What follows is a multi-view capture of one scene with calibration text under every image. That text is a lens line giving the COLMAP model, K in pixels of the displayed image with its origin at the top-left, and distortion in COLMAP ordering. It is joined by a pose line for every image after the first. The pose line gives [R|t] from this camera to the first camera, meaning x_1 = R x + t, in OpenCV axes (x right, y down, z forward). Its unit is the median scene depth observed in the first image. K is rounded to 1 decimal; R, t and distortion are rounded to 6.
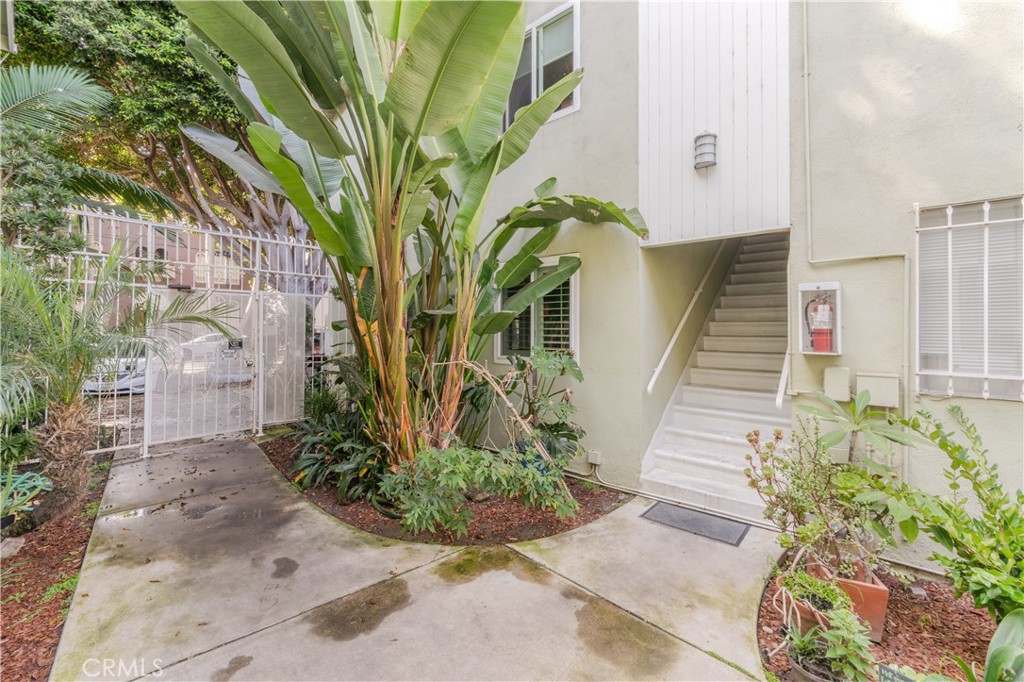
lens RADIAL K [[428.9, 0, 511.7], [0, 428.9, 321.8], [0, 0, 1]] dist [0.000284, -0.000254]
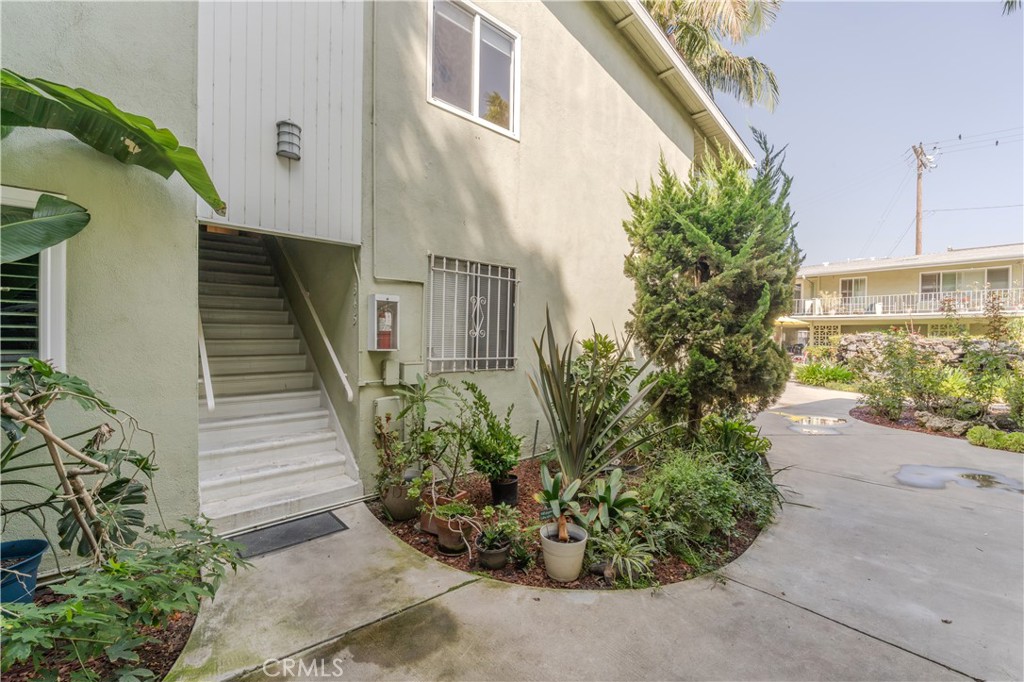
lens RADIAL K [[419.9, 0, 515.0], [0, 419.9, 339.4], [0, 0, 1]] dist [-0.001319, -0.000066]
pose [[0.115915, -0.007173, 0.993233, -0.463214], [-0.024785, 0.999642, 0.010112, 0.018024], [-0.992950, -0.025789, 0.115696, 0.442041]]
